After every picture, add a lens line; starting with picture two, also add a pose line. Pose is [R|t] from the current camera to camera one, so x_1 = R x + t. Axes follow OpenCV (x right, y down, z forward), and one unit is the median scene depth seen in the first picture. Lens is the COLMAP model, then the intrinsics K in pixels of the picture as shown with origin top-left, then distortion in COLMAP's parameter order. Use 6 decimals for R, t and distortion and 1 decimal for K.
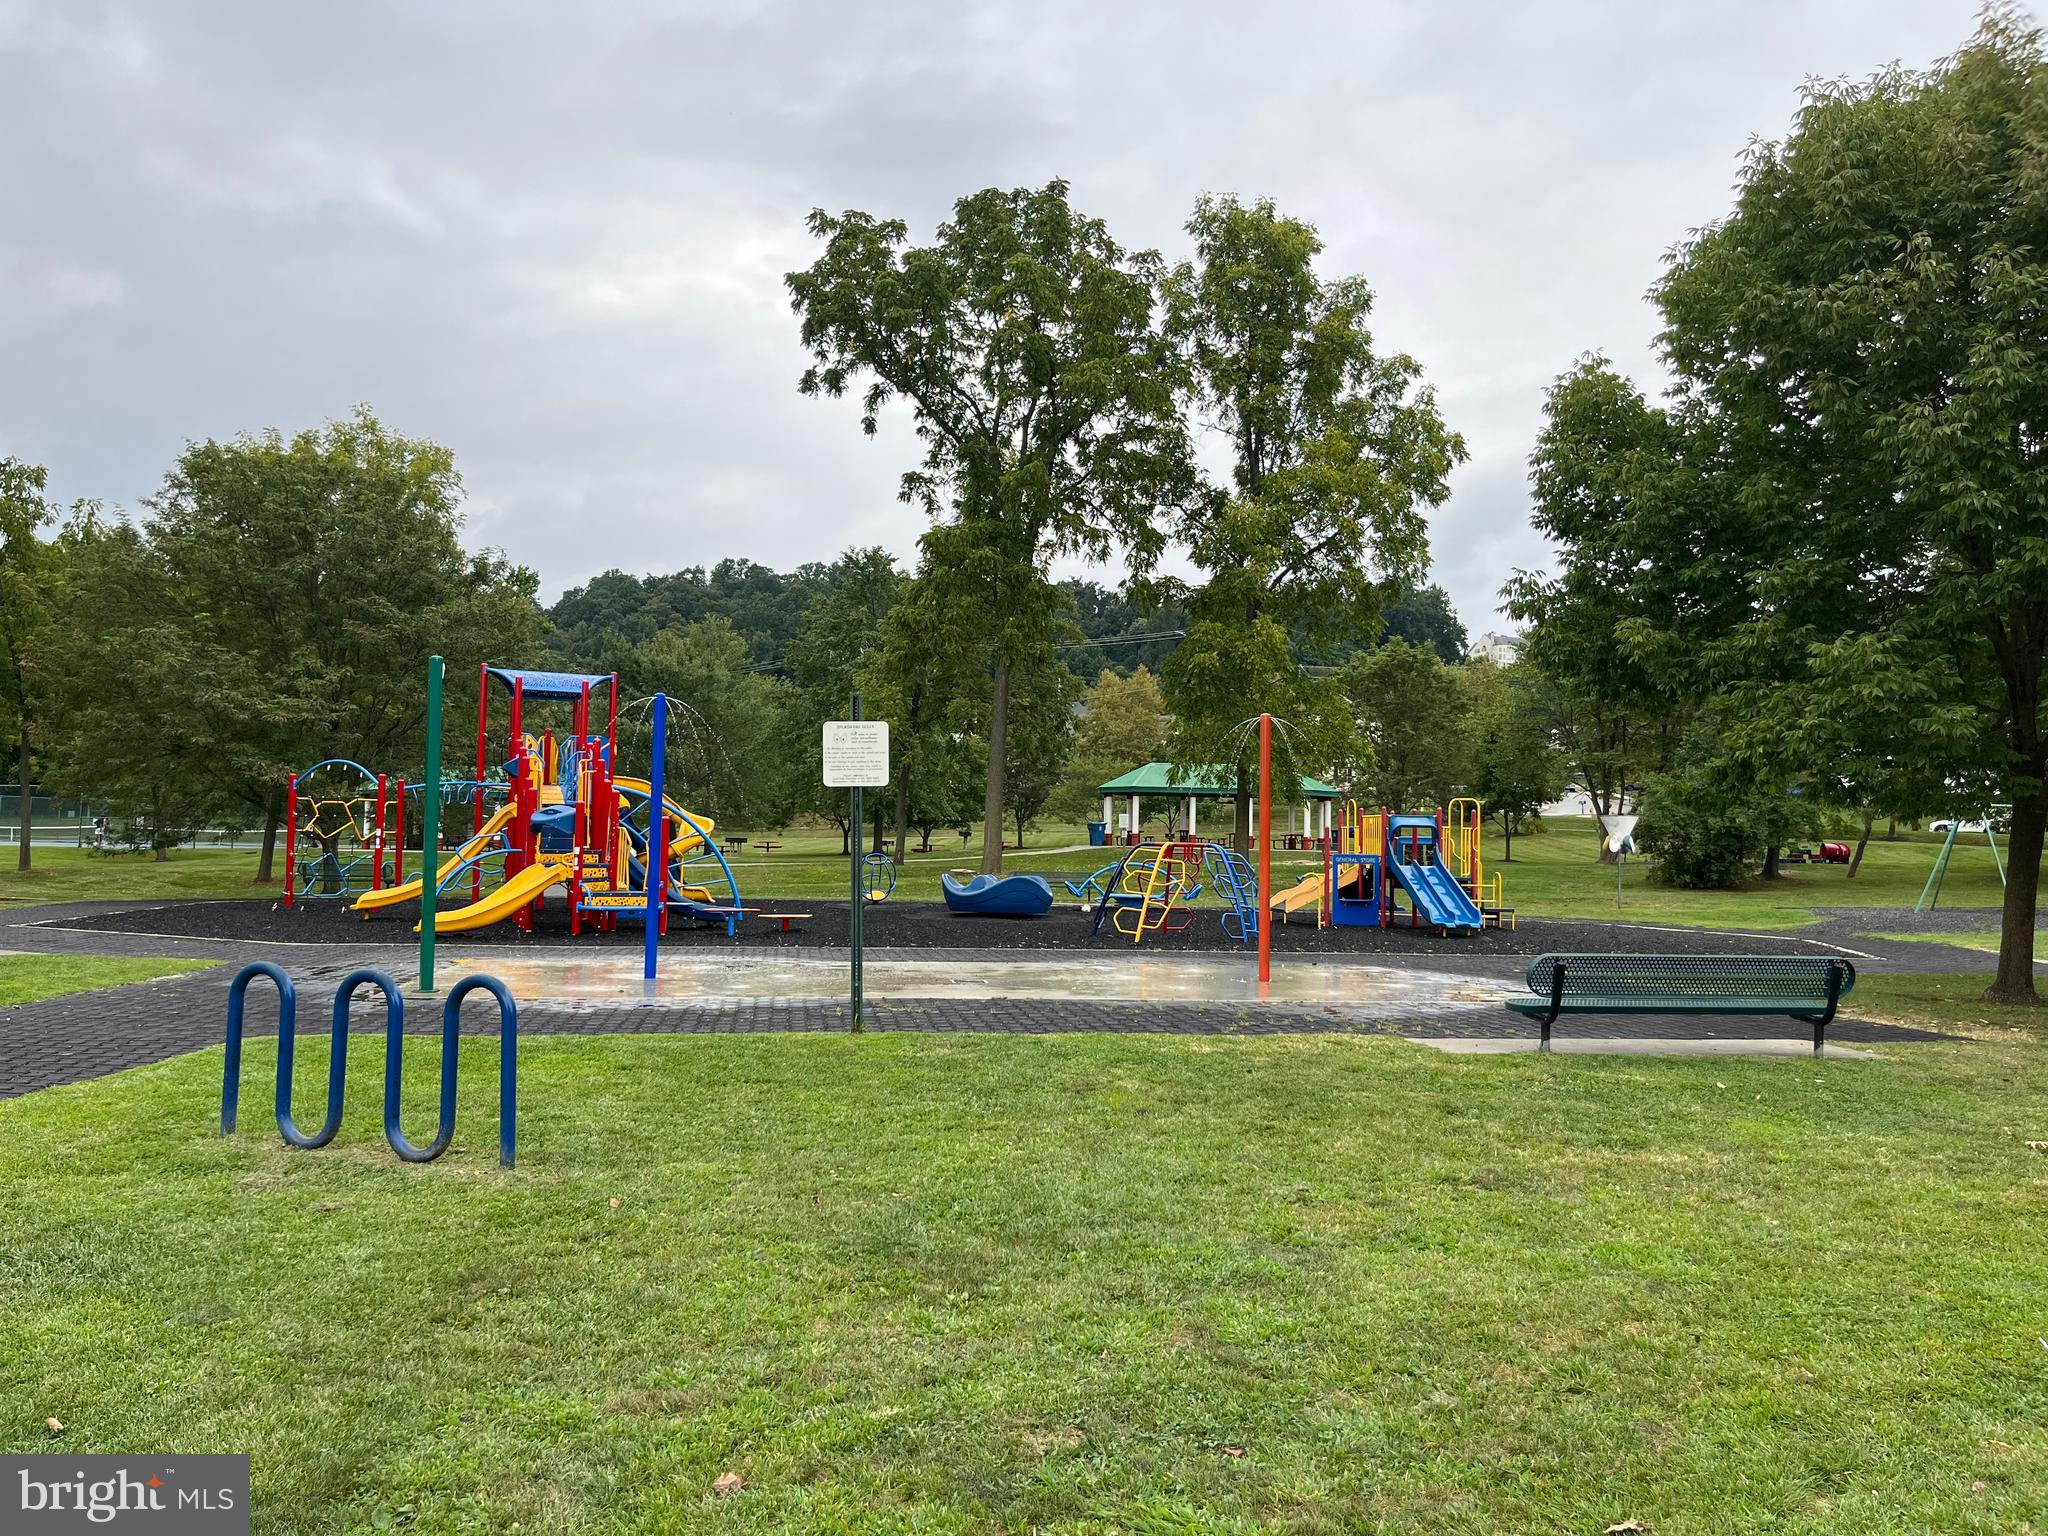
lens RADIAL K [[1603.8, 0, 1009.9], [0, 1603.8, 764.2], [0, 0, 1]] dist [0.048181, -0.052553]
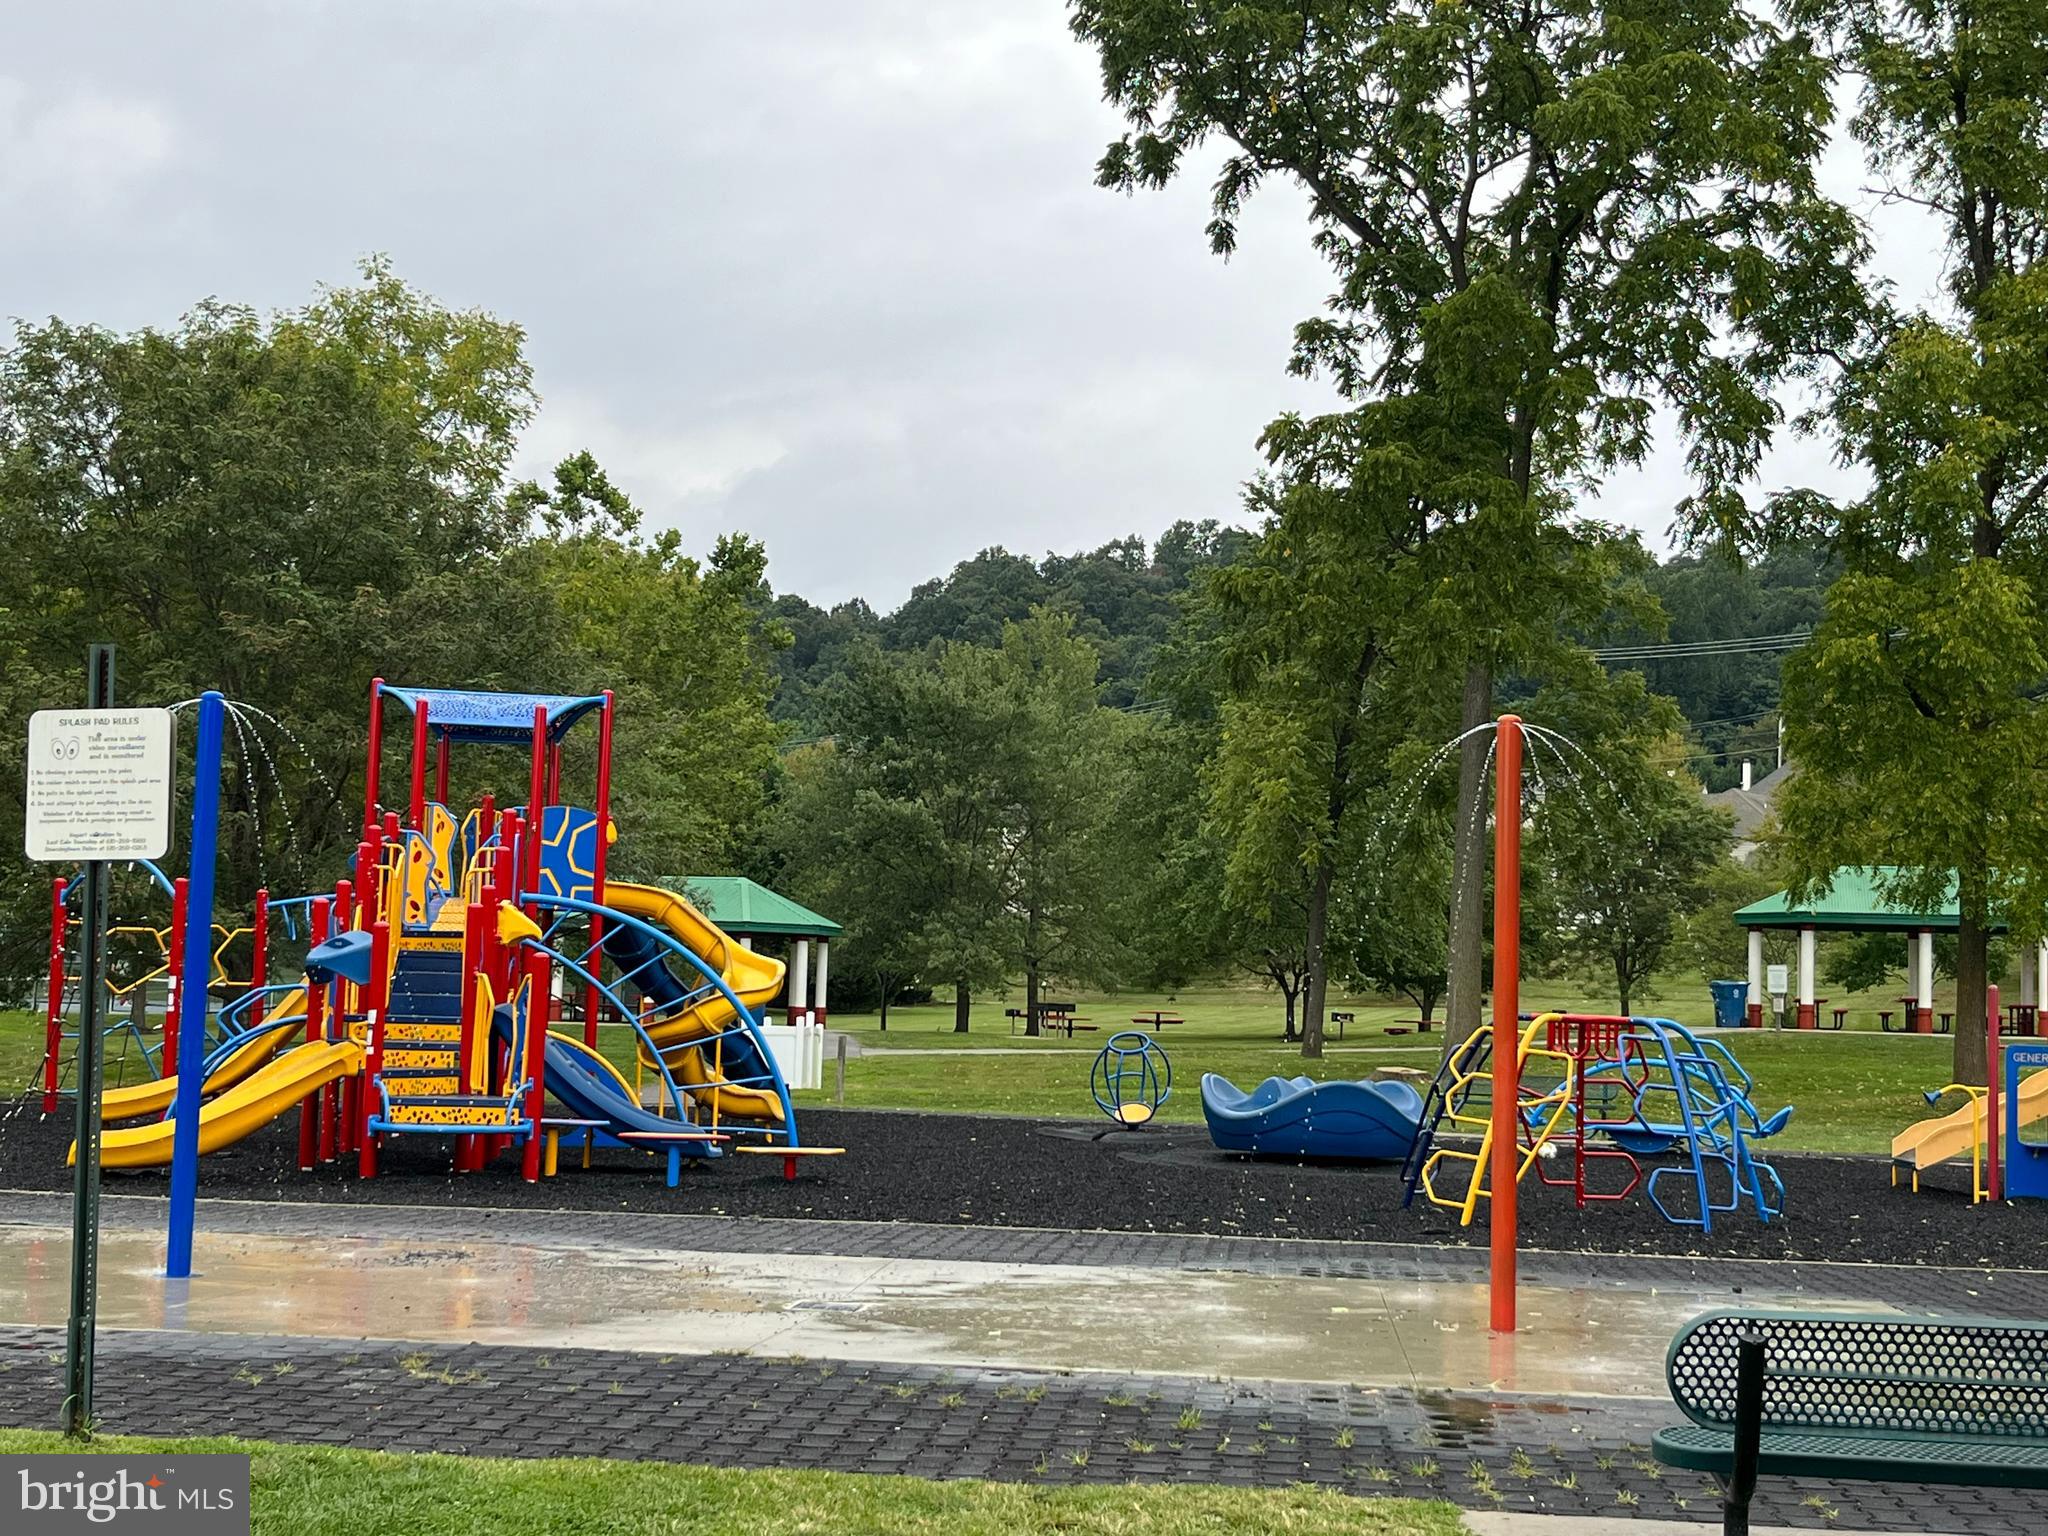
lens RADIAL K [[2781.6, 0, 1024.3], [0, 2781.6, 782.4], [0, 0, 1]] dist [0.031353, 0.000000]
pose [[0.965085, -0.011875, -0.261668, 0.092650], [0.002417, 0.999333, -0.036435, 0.005704], [0.261927, 0.034530, 0.964470, 0.093127]]
